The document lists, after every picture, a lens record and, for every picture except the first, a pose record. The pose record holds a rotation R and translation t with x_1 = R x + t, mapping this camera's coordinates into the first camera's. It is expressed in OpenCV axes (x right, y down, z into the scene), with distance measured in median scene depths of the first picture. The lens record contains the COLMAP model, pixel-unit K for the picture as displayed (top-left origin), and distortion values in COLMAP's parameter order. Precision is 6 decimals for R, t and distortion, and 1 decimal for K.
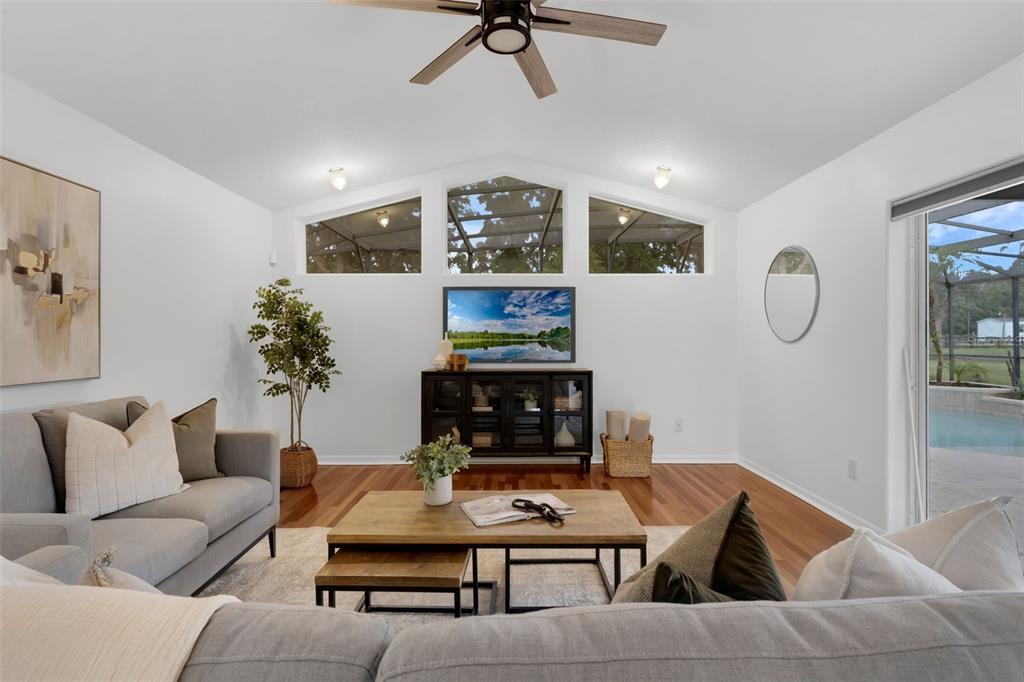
lens RADIAL K [[507.6, 0, 513.3], [0, 507.6, 334.6], [0, 0, 1]] dist [0.004654, 0.001066]
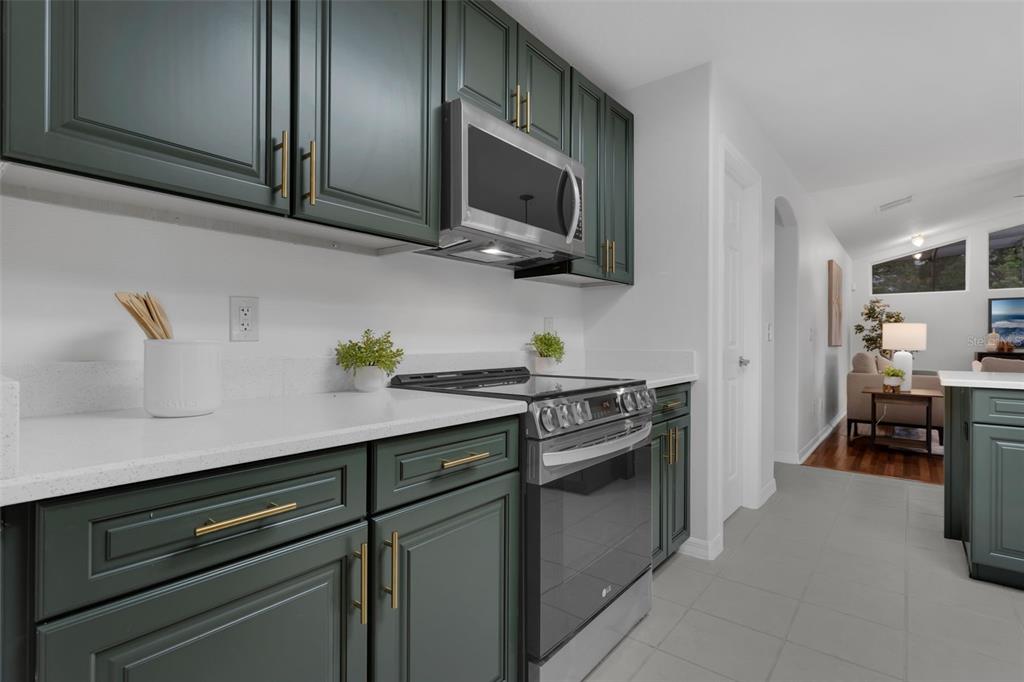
lens RADIAL K [[507.6, 0, 513.3], [0, 507.6, 334.6], [0, 0, 1]] dist [0.004654, 0.001066]
pose [[0.790522, -0.004051, -0.612421, -0.375408], [-0.002188, 0.999953, -0.009438, 0.037517], [0.612430, 0.008800, 0.790476, -1.254250]]
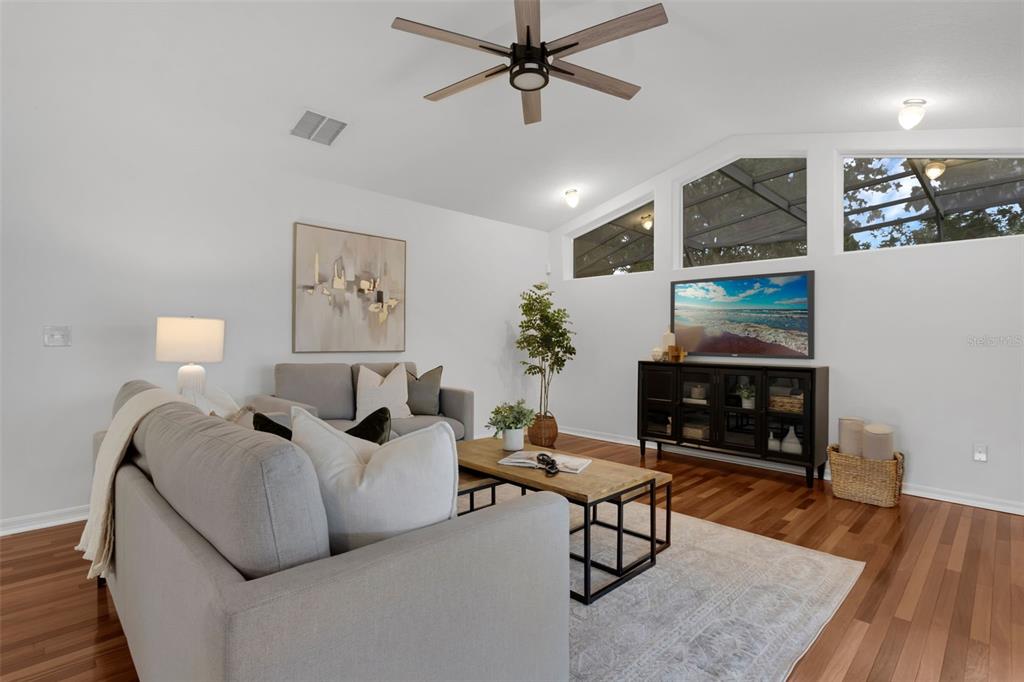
lens RADIAL K [[503.3, 0, 512.0], [0, 503.3, 341.0], [0, 0, 1]] dist [-0.000980, -0.000271]
pose [[0.702370, 0.010959, -0.711728, 0.419676], [-0.005187, 0.999934, 0.010278, 0.021320], [0.711793, -0.003528, 0.702380, 0.051951]]
